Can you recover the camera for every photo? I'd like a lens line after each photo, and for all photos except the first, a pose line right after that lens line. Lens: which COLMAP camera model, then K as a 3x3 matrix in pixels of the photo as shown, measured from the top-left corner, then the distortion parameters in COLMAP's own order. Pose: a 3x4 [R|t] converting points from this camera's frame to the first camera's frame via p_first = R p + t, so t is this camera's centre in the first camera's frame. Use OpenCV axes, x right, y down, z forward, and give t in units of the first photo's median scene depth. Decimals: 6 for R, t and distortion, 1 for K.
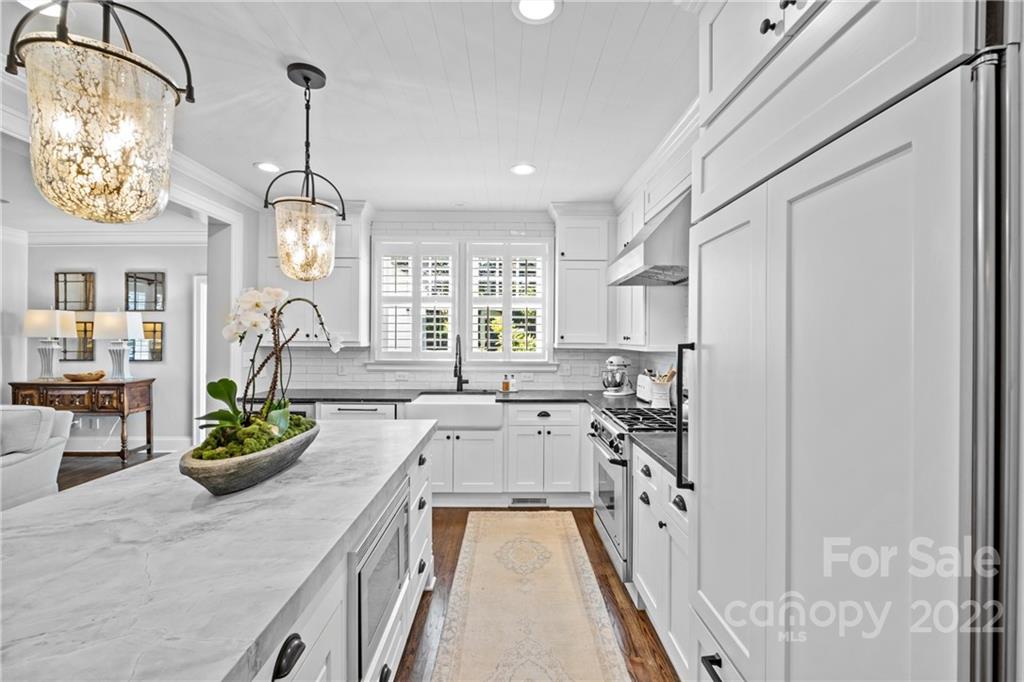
lens RADIAL K [[441.6, 0, 513.1], [0, 441.6, 341.1], [0, 0, 1]] dist [0.002071, -0.004716]
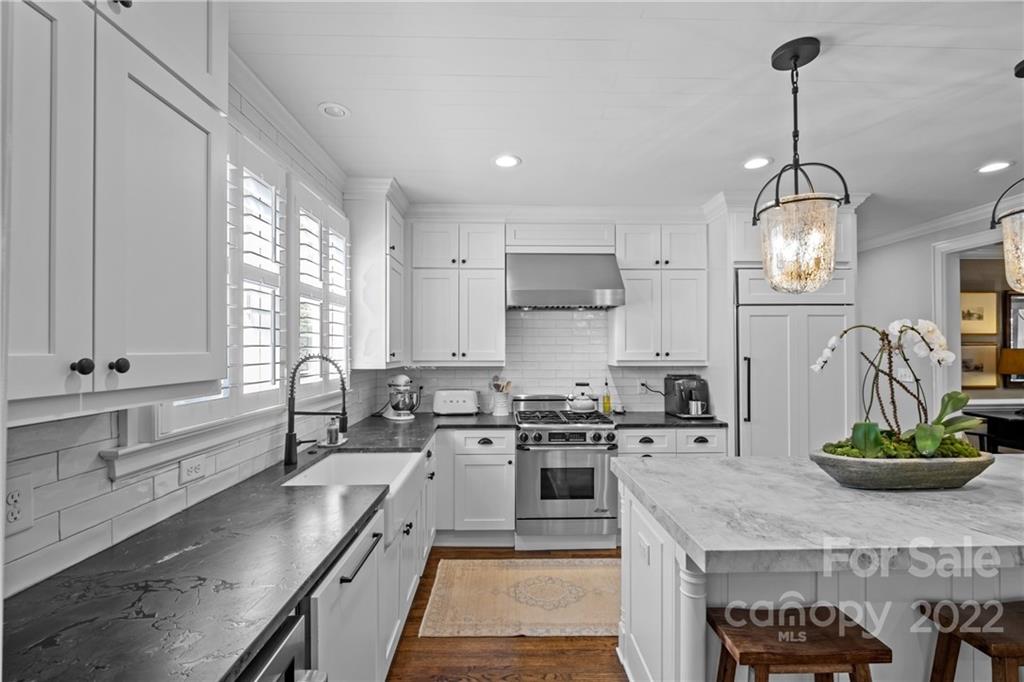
lens RADIAL K [[441.6, 0, 514.7], [0, 441.6, 344.1], [0, 0, 1]] dist [0.002071, -0.004716]
pose [[-0.009941, 0.007013, 0.999926, -0.624538], [0.007306, 0.999949, -0.006940, -0.018933], [-0.999924, 0.007236, -0.009992, 0.742469]]
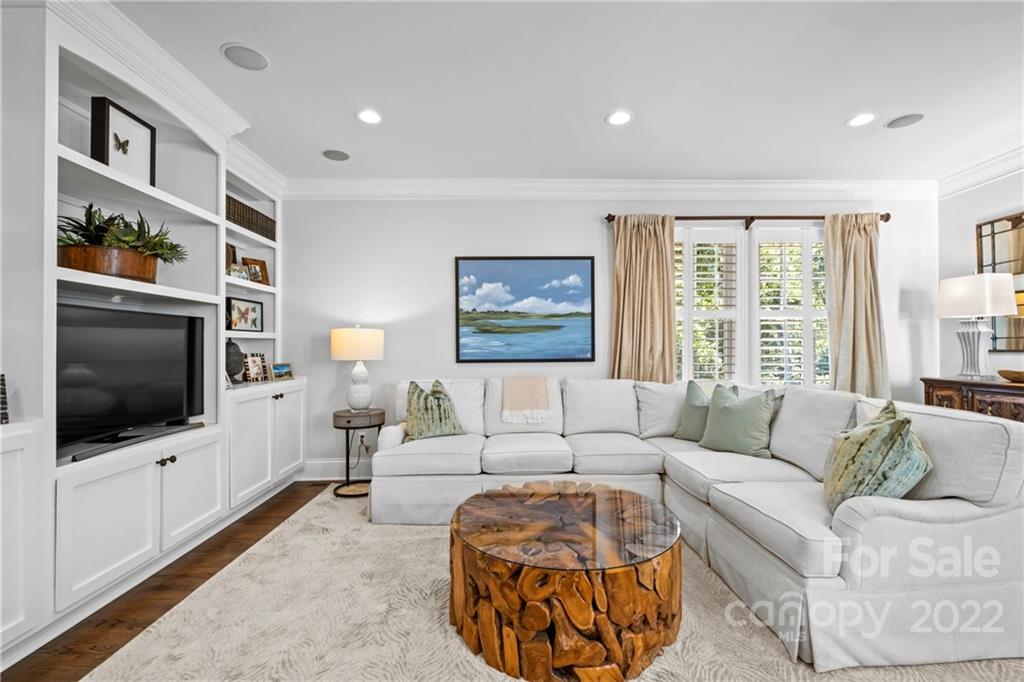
lens RADIAL K [[441.6, 0, 516.9], [0, 441.6, 344.3], [0, 0, 1]] dist [0.002071, -0.004716]
pose [[0.006323, -0.012031, -0.999908, -0.444729], [-0.000411, 0.999928, -0.012034, 0.052766], [0.999980, 0.000487, 0.006317, 0.339007]]
